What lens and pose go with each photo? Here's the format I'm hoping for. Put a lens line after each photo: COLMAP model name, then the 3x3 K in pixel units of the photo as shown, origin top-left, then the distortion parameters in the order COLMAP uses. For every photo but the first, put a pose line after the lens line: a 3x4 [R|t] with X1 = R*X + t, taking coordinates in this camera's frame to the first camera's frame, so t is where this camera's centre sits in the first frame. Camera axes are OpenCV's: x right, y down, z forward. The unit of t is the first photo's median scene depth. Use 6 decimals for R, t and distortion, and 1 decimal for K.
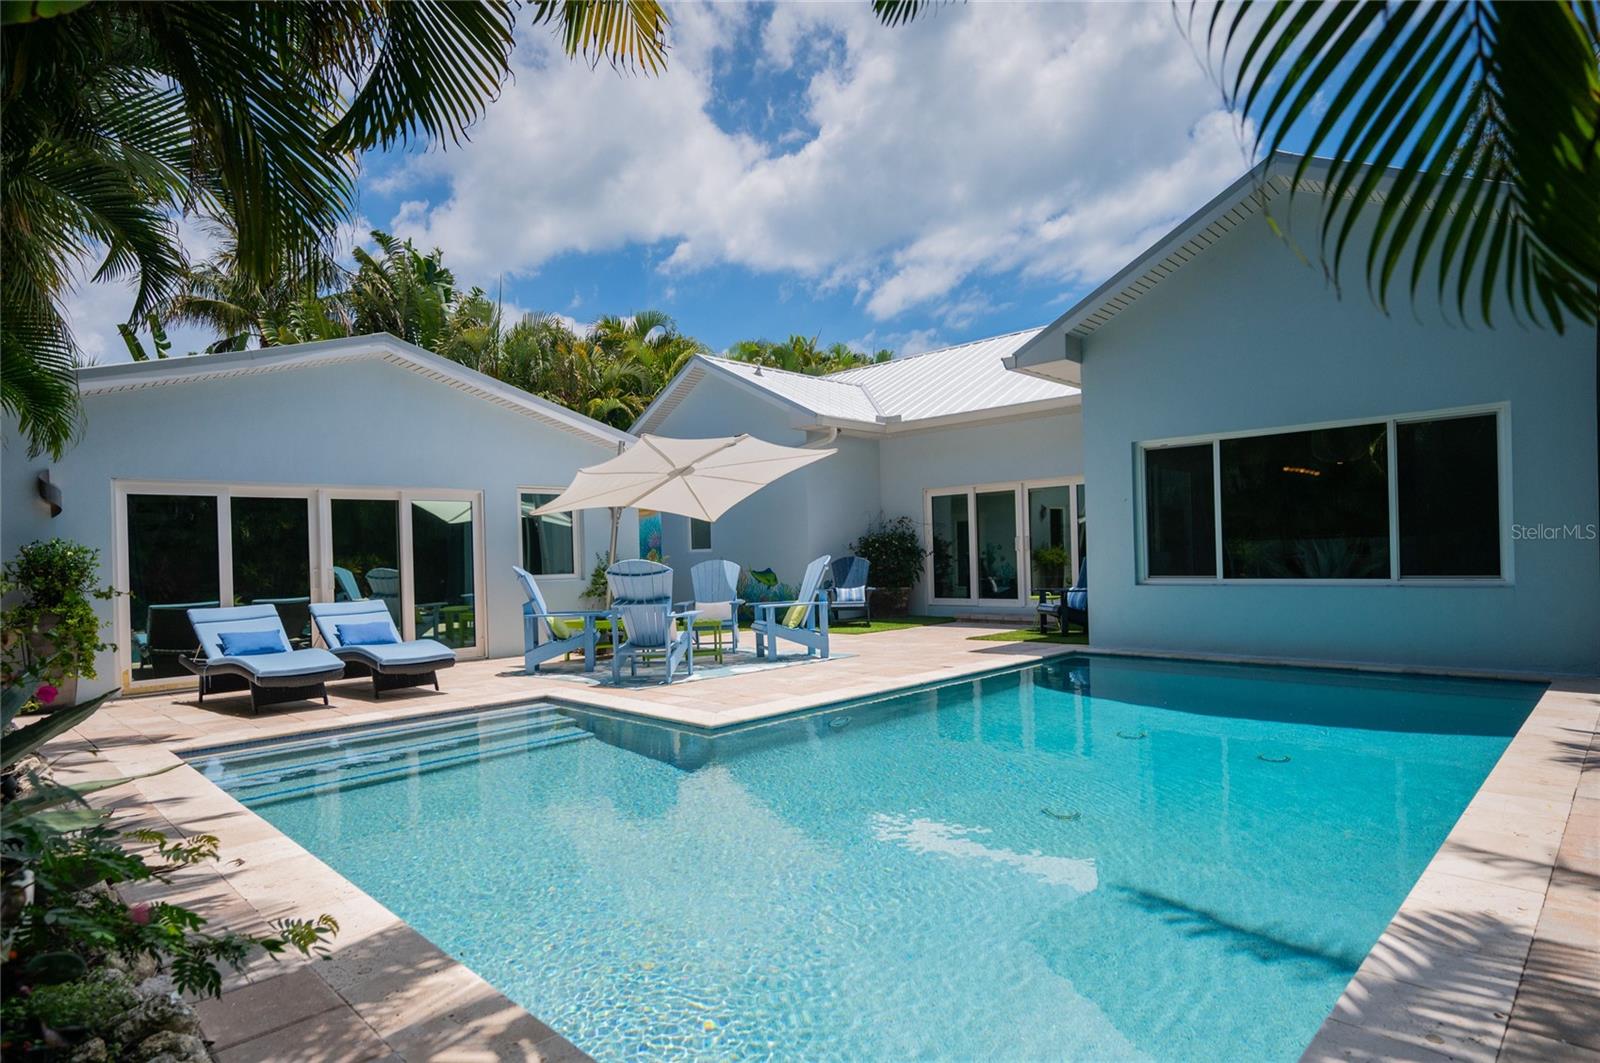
lens RADIAL K [[781.9, 0, 814.7], [0, 781.9, 542.2], [0, 0, 1]] dist [-0.000456, -0.006712]
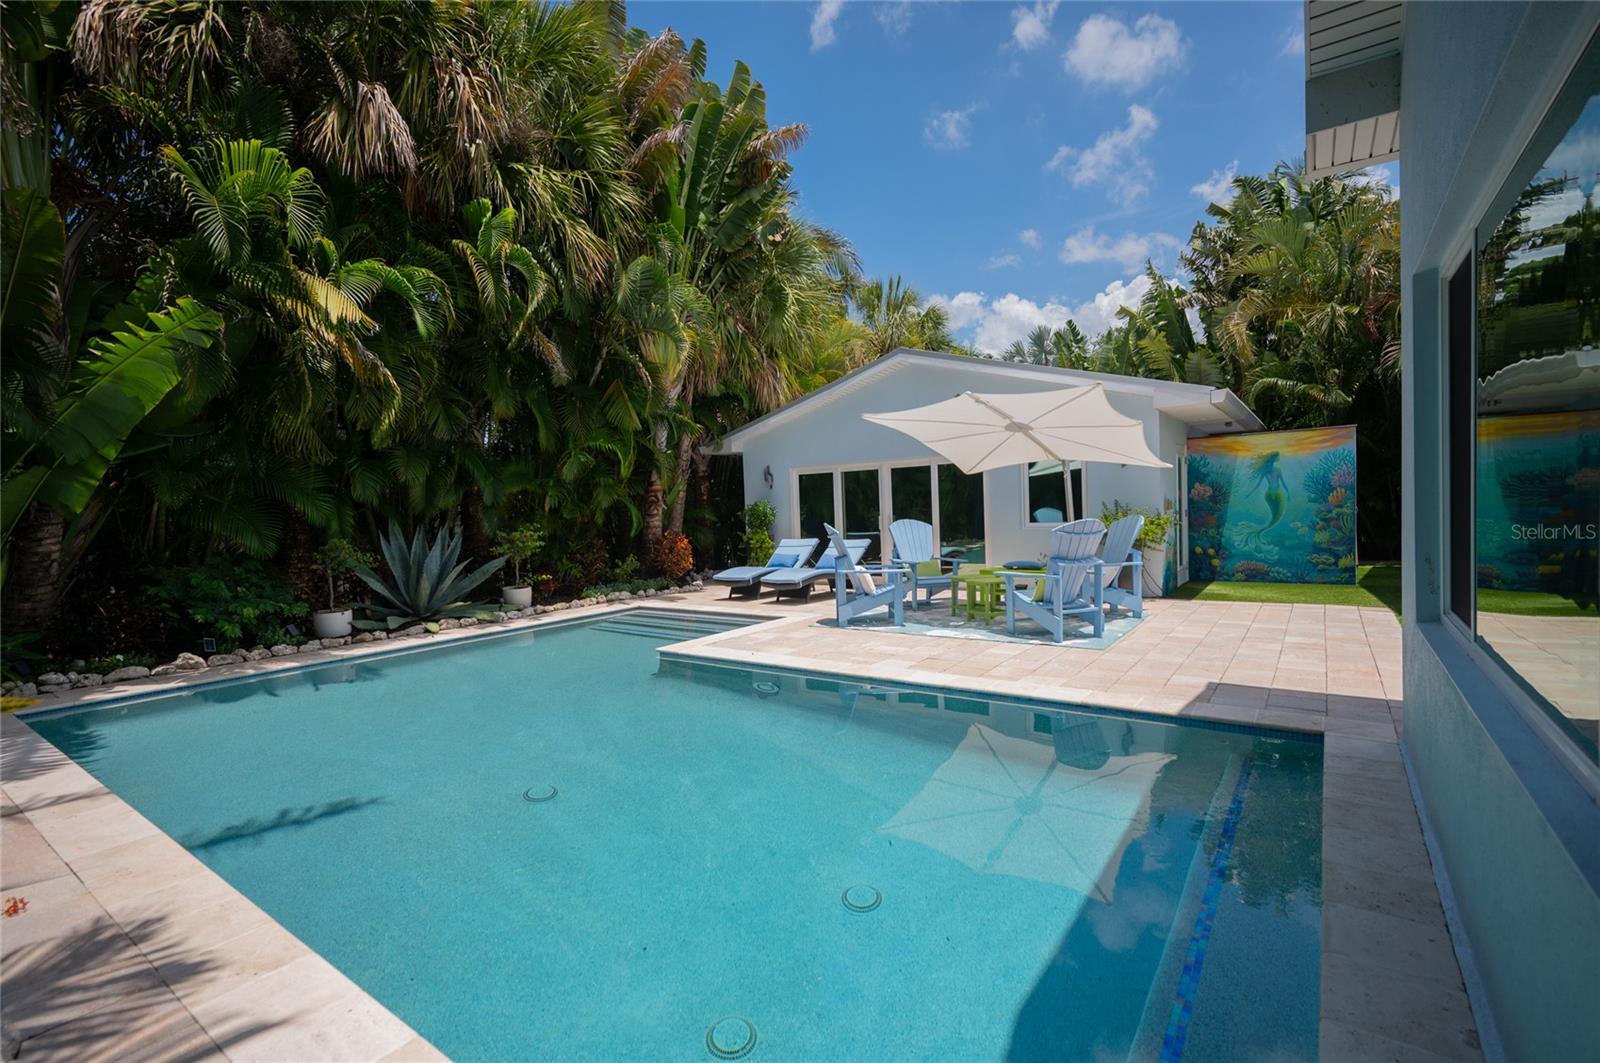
lens RADIAL K [[724.7, 0, 808.1], [0, 724.7, 534.5], [0, 0, 1]] dist [-0.003720, -0.000276]
pose [[0.157507, 0.053582, -0.986063, 0.703657], [0.031317, 0.997754, 0.059220, -0.017785], [0.987021, -0.040208, 0.155475, 0.651382]]
